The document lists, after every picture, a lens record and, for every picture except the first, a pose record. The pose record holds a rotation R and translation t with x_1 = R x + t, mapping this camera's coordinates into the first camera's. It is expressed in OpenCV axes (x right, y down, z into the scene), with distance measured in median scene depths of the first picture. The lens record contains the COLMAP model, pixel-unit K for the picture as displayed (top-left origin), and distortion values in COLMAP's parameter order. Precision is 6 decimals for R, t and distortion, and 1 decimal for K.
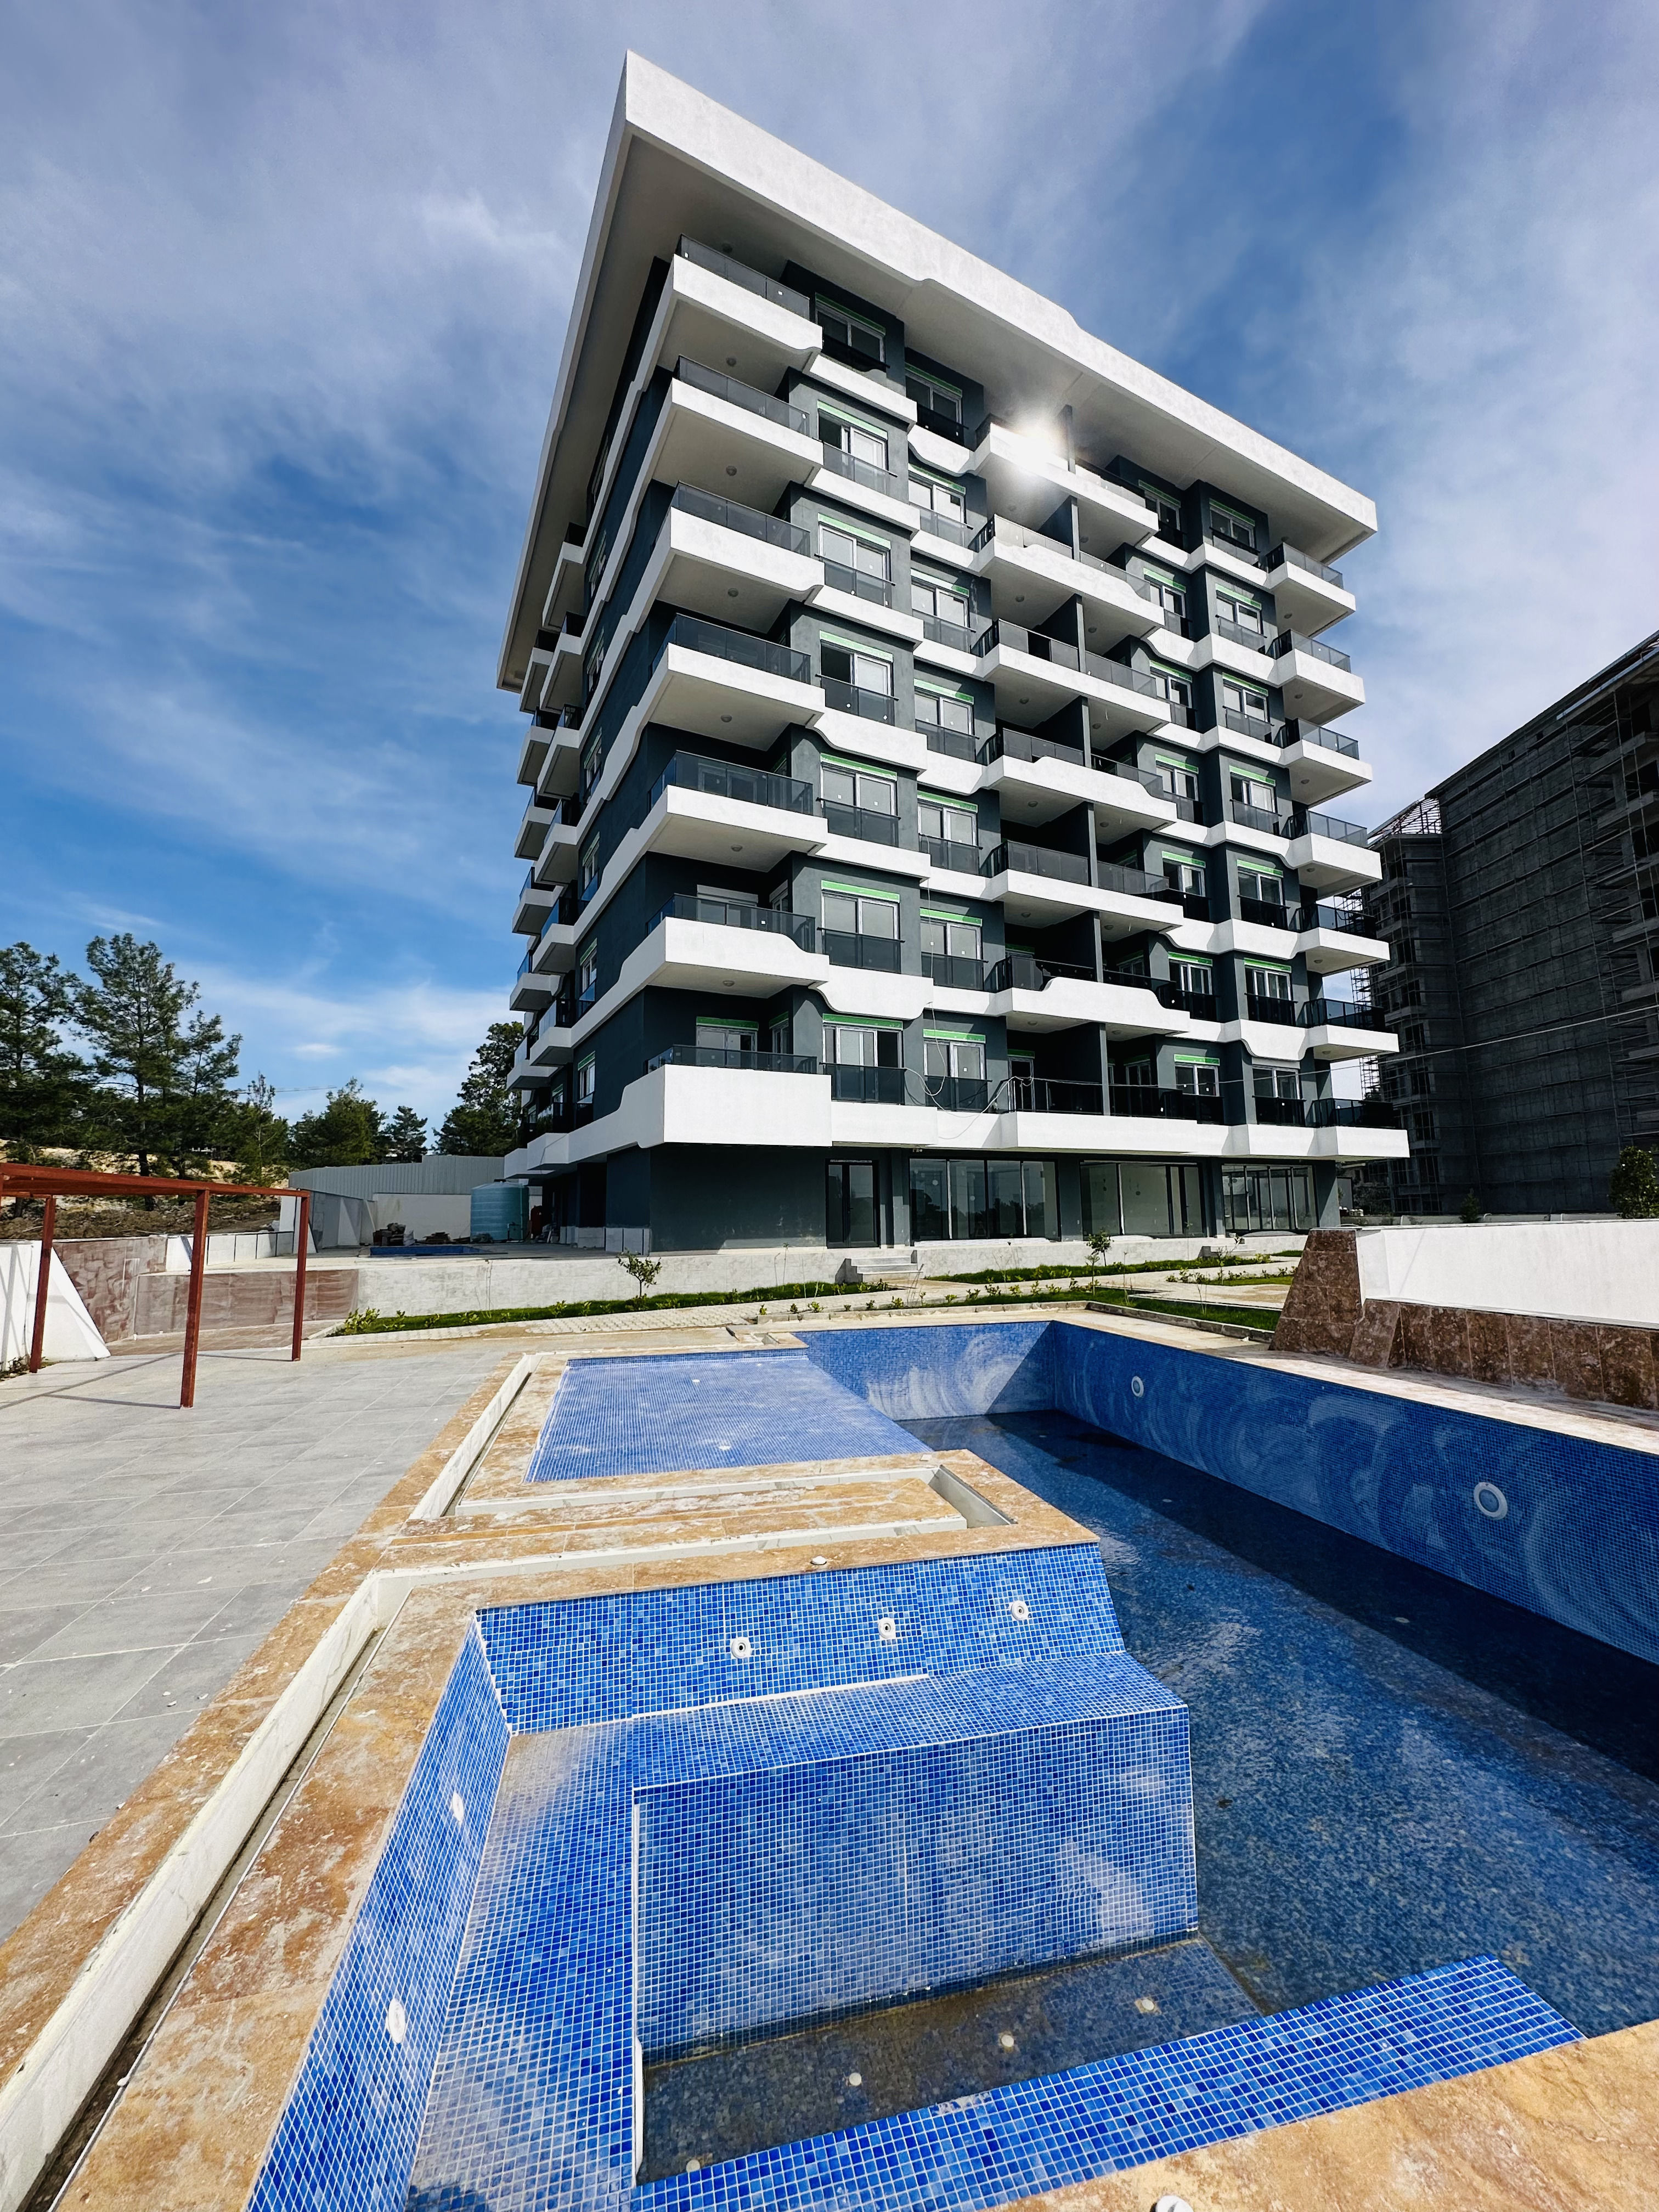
lens RADIAL K [[882.0, 0, 831.9], [0, 882.0, 1105.9], [0, 0, 1]] dist [0.000167, 0.000014]
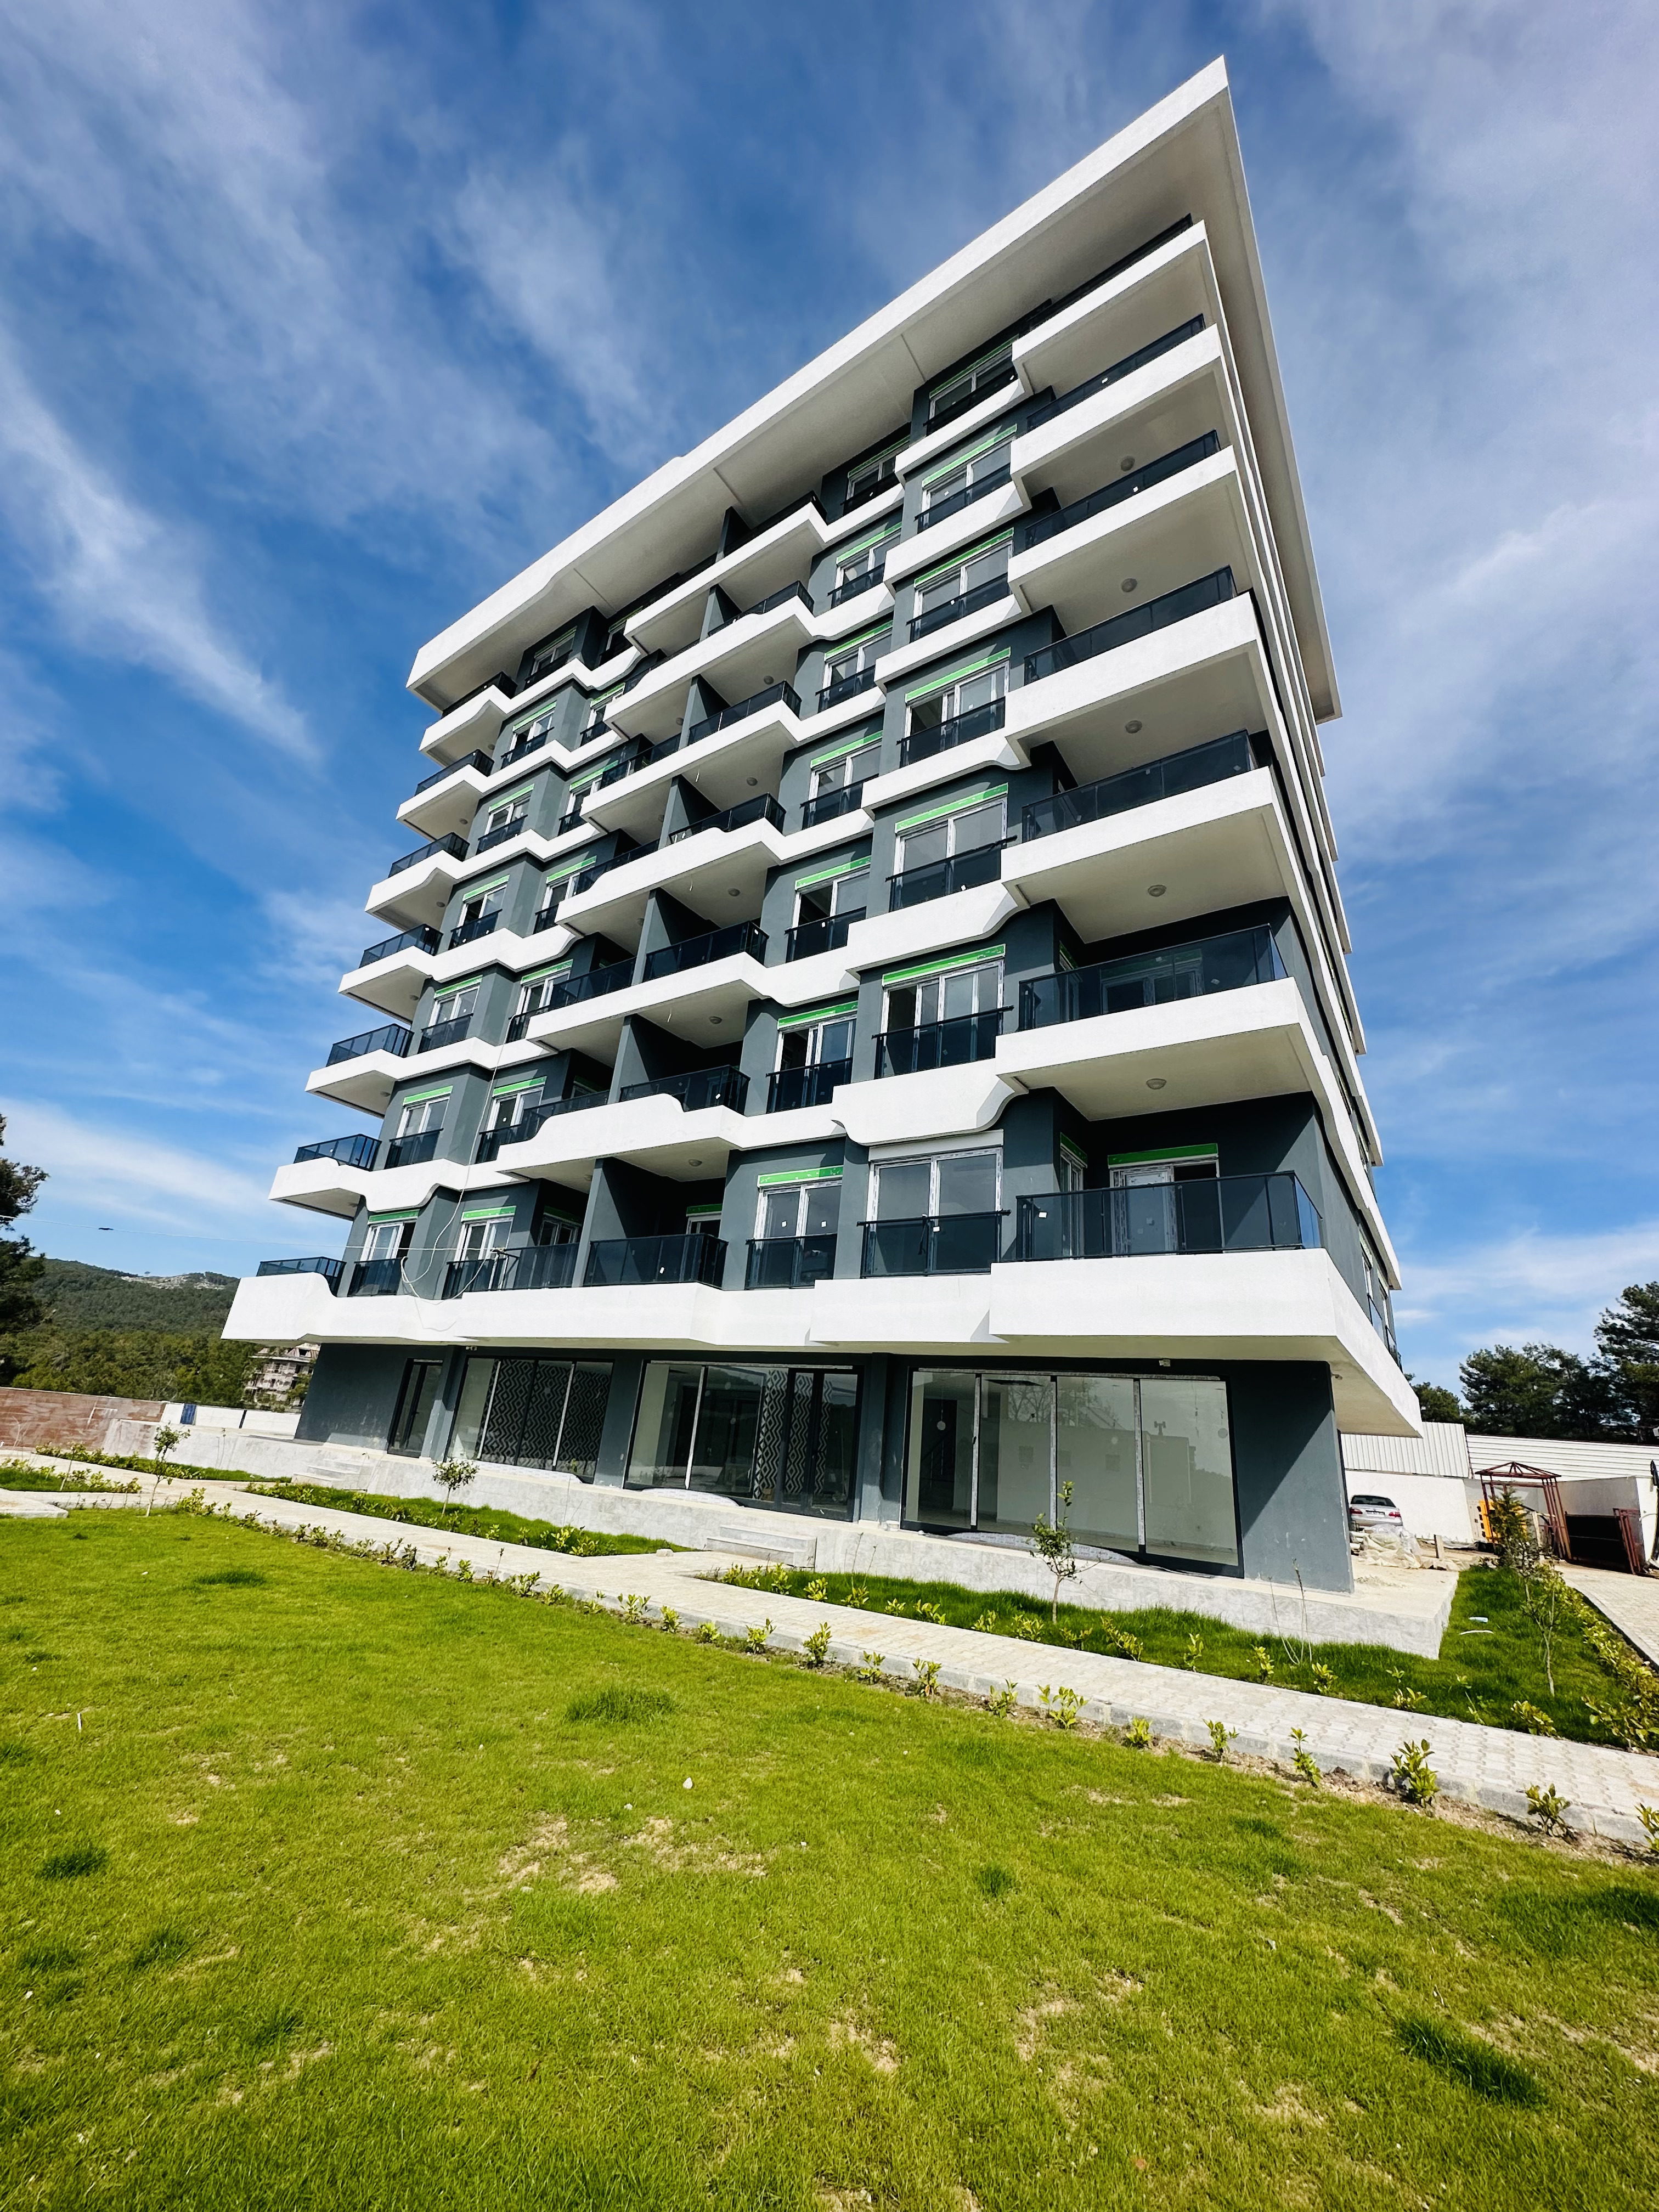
lens RADIAL K [[882.0, 0, 832.4], [0, 882.0, 1104.9], [0, 0, 1]] dist [0.000167, 0.000014]
pose [[0.480644, -0.272770, -0.833413, 1.022393], [0.015606, 0.952902, -0.302878, 0.087480], [0.876777, 0.132570, 0.462263, 0.838481]]
